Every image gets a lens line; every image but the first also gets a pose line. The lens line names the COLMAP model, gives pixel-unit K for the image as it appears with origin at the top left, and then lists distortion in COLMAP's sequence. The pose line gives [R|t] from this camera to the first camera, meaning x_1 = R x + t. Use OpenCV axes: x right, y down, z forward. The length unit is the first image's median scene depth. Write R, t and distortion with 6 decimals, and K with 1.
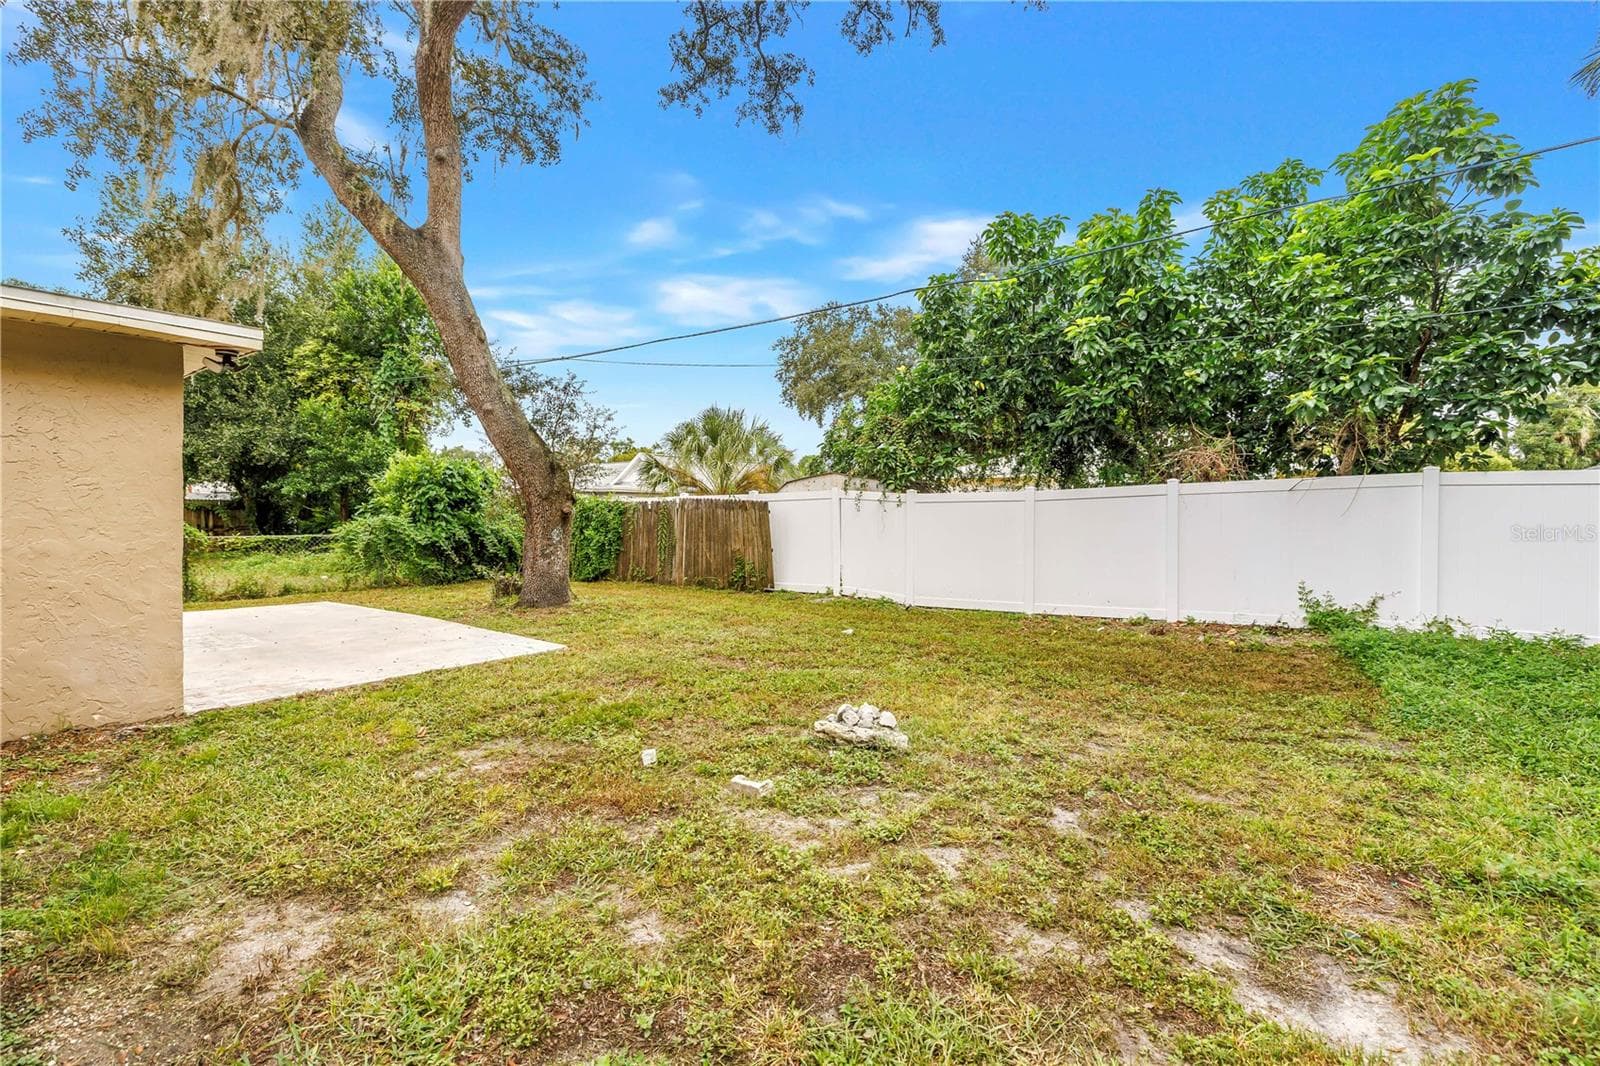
lens RADIAL K [[700.9, 0, 772.8], [0, 700.9, 509.7], [0, 0, 1]] dist [0.001168, -0.000220]
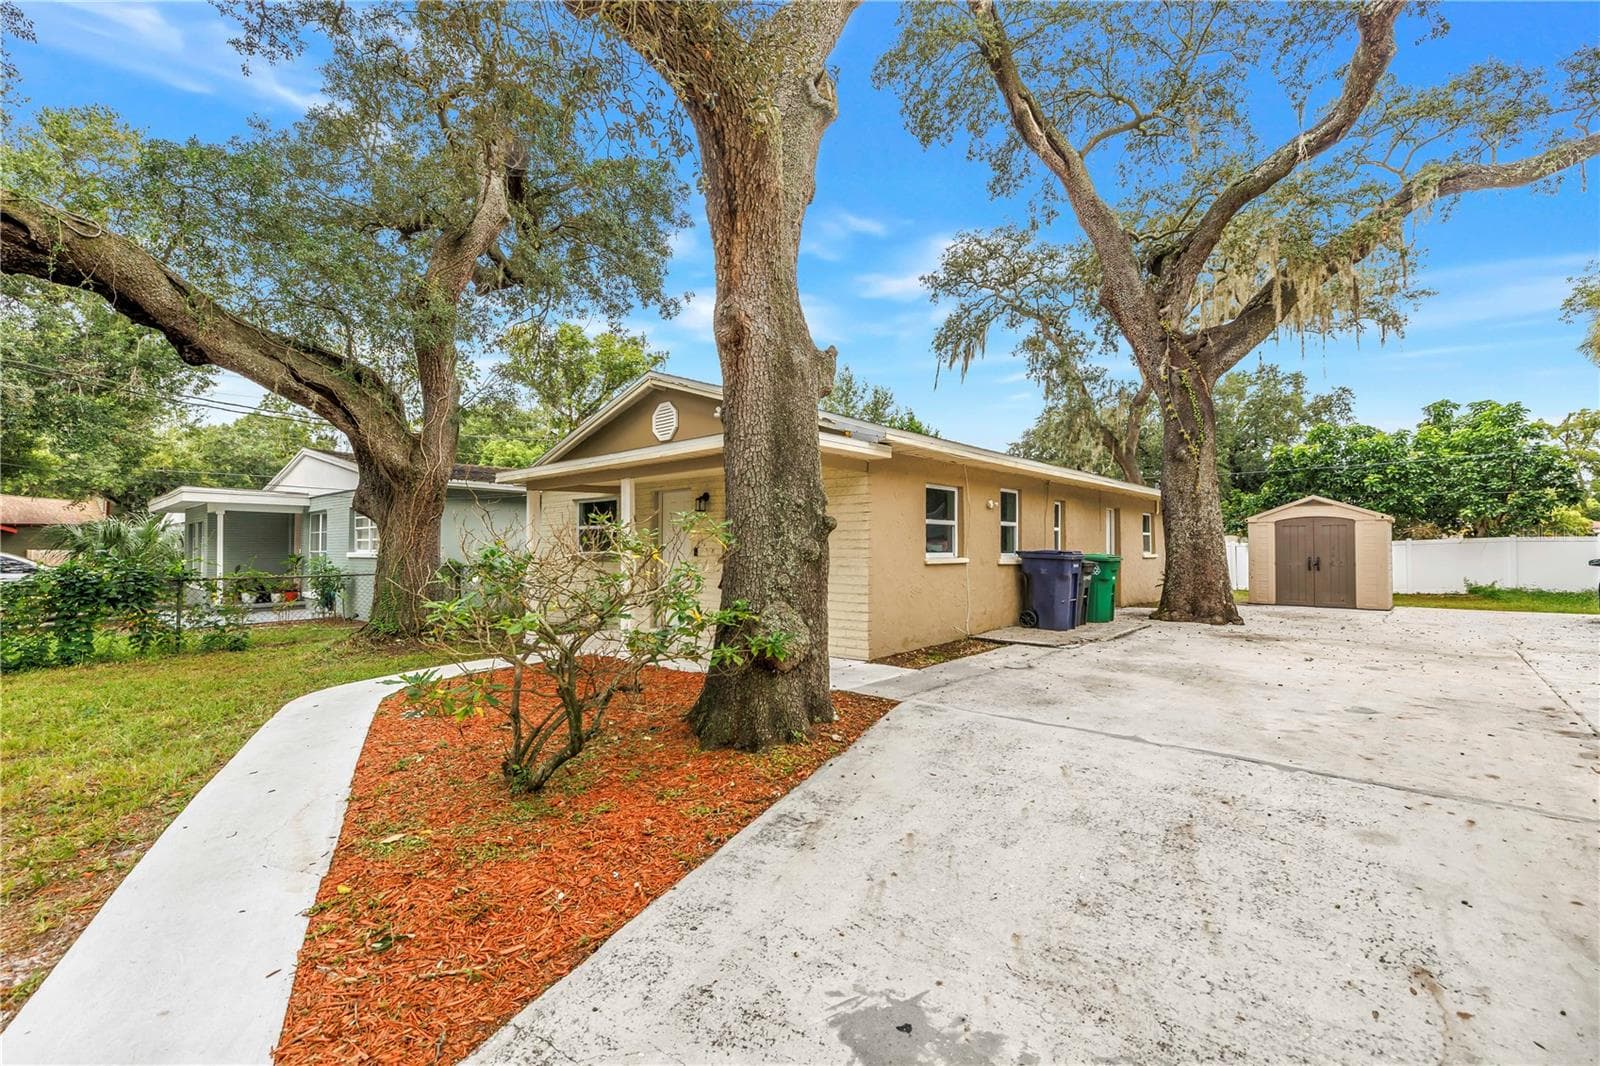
lens RADIAL K [[700.9, 0, 799.2], [0, 700.9, 530.6], [0, 0, 1]] dist [0.001168, -0.000220]
pose [[0.998915, -0.007355, -0.045983, -0.944539], [0.005873, 0.999461, -0.032295, -0.000845], [0.046196, 0.031990, 0.998420, -1.024205]]
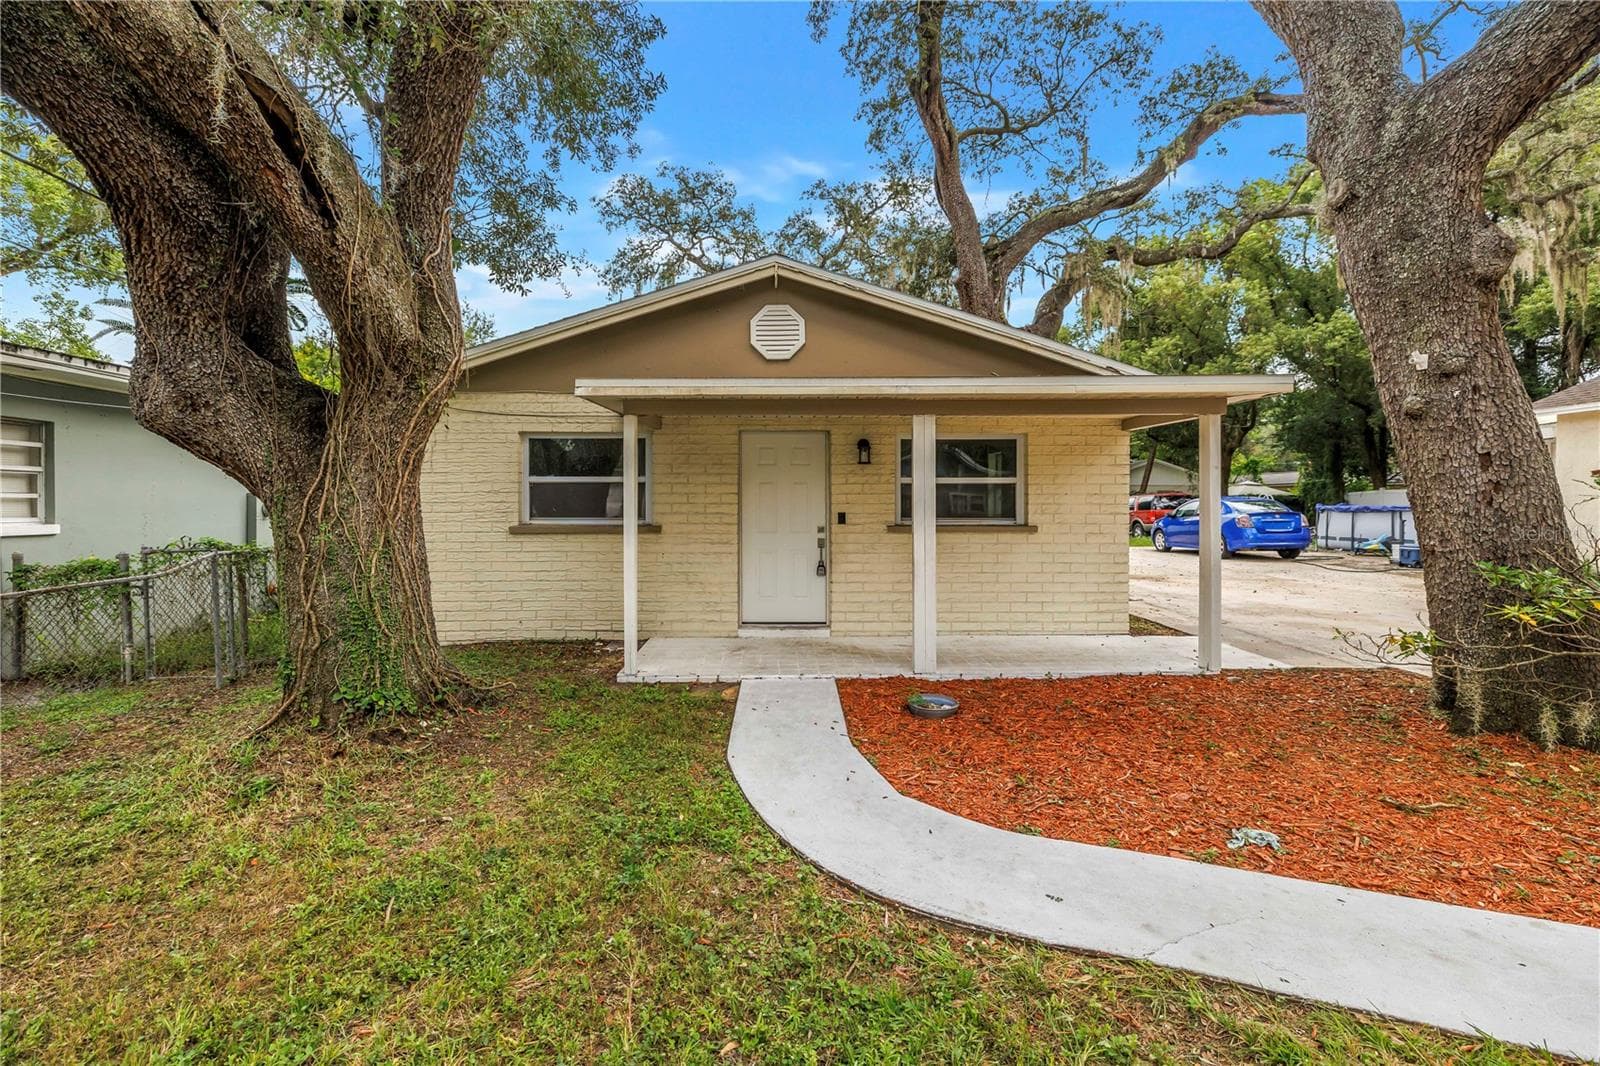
lens RADIAL K [[700.9, 0, 779.0], [0, 700.9, 507.3], [0, 0, 1]] dist [0.001168, -0.000220]
pose [[0.768163, -0.010387, 0.640170, -1.444524], [0.008546, 0.999946, 0.005969, -0.014716], [-0.640197, 0.000886, 0.768210, -0.695721]]
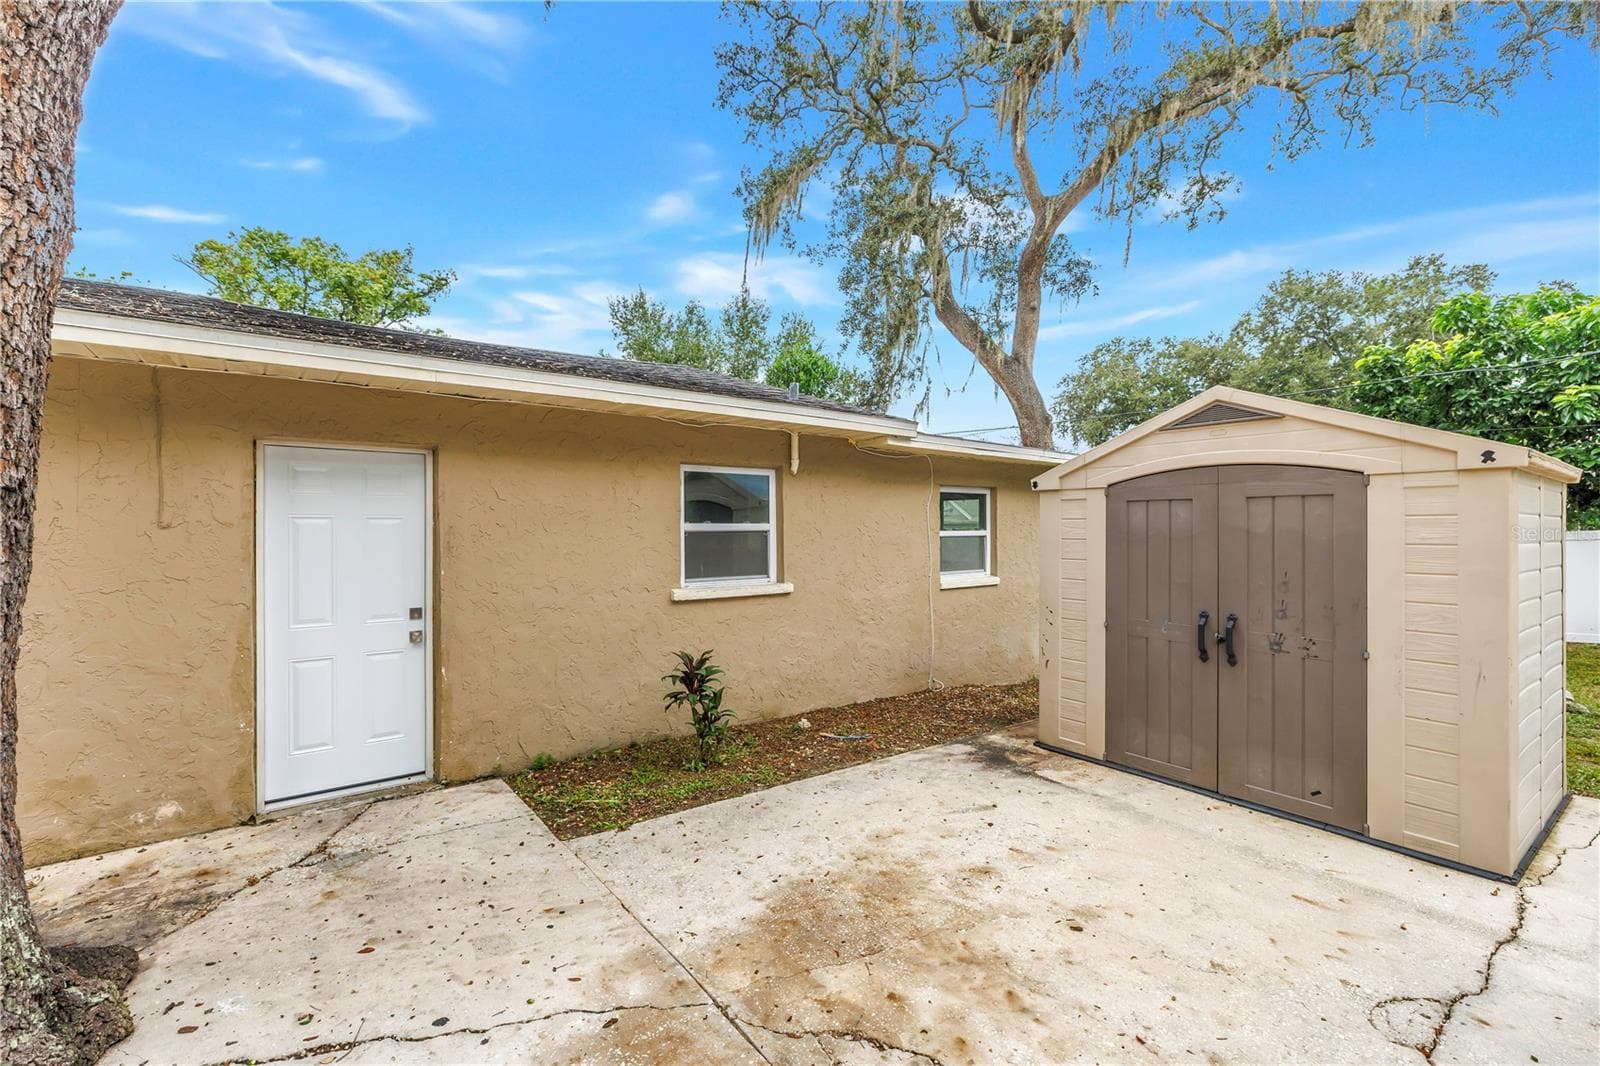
lens RADIAL K [[700.9, 0, 797.9], [0, 700.9, 524.9], [0, 0, 1]] dist [0.001168, -0.000220]
pose [[0.973186, -0.009971, -0.229804, -0.339623], [0.007340, 0.999897, -0.012302, -0.024005], [0.229904, 0.010285, 0.973159, -0.277017]]
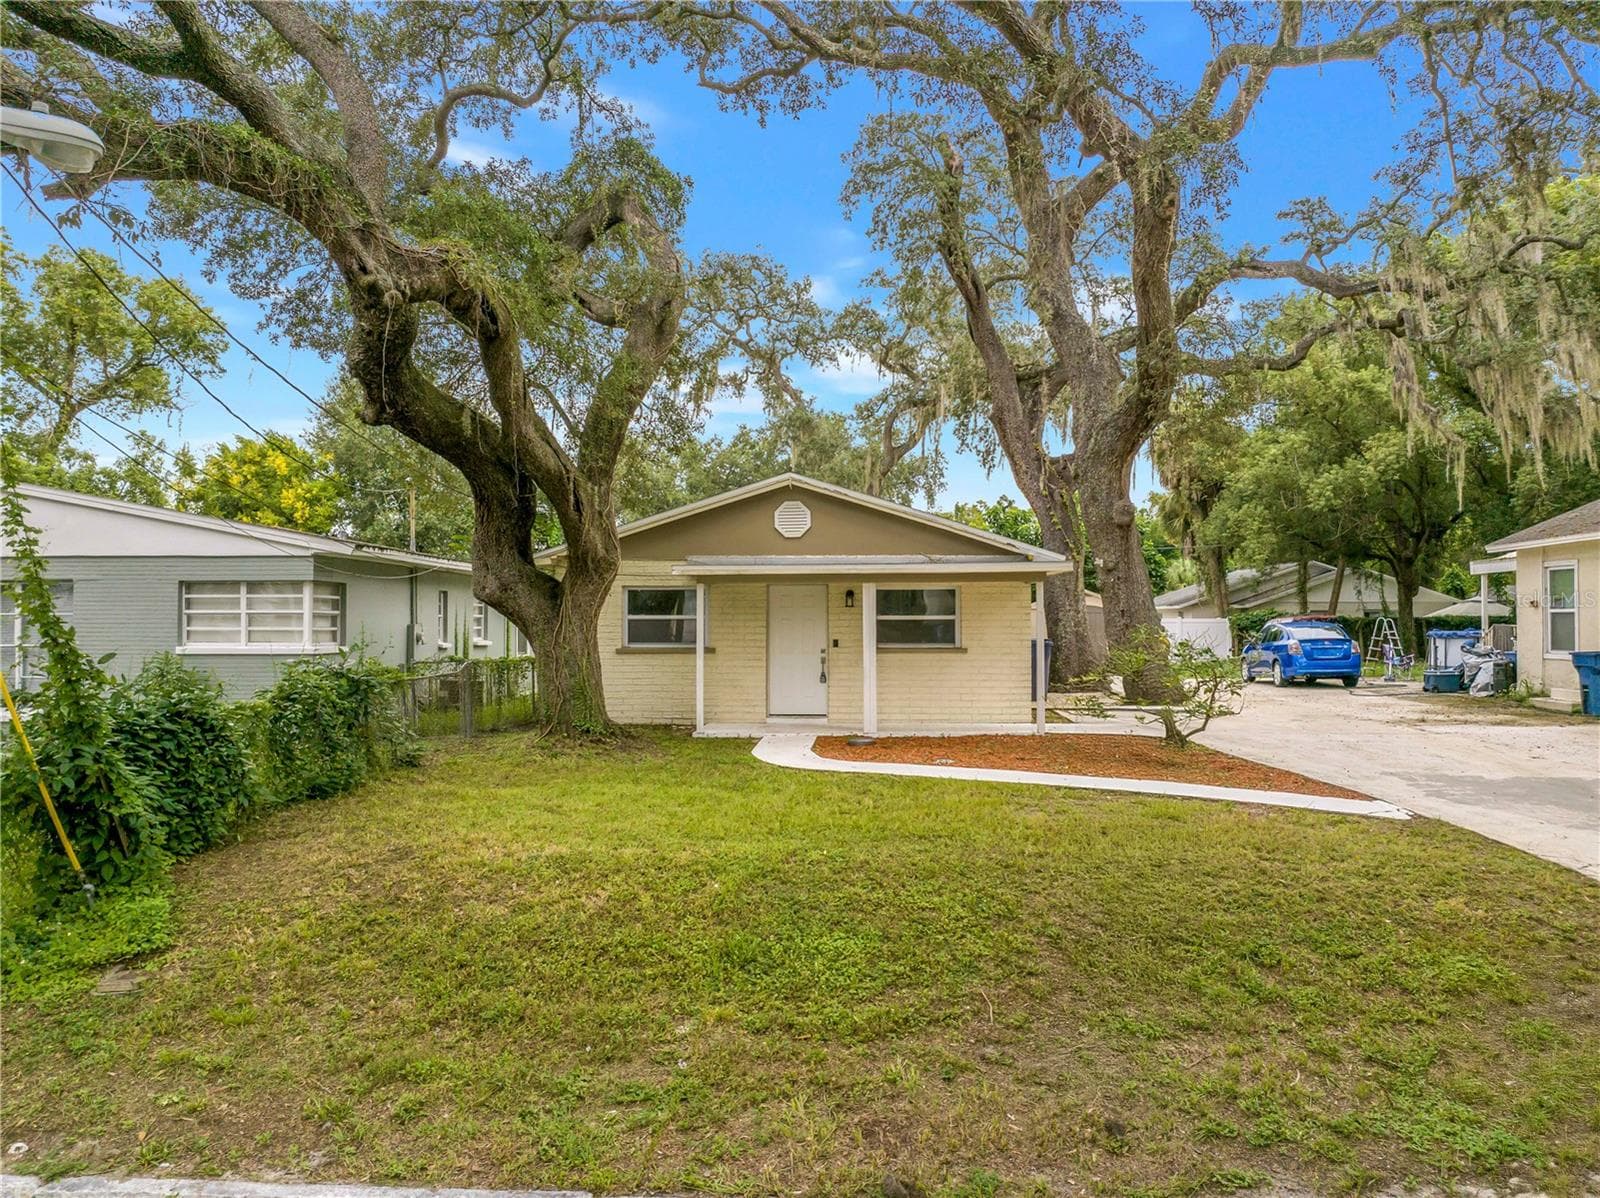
lens RADIAL K [[1194.1, 0, 805.5], [0, 1194.1, 589.8], [0, 0, 1]] dist [-0.032727, -0.001230]
pose [[0.809227, 0.009150, 0.587425, -1.873810], [0.009355, 0.999551, -0.028458, -0.024675], [-0.587422, 0.028524, 0.808778, -1.367838]]
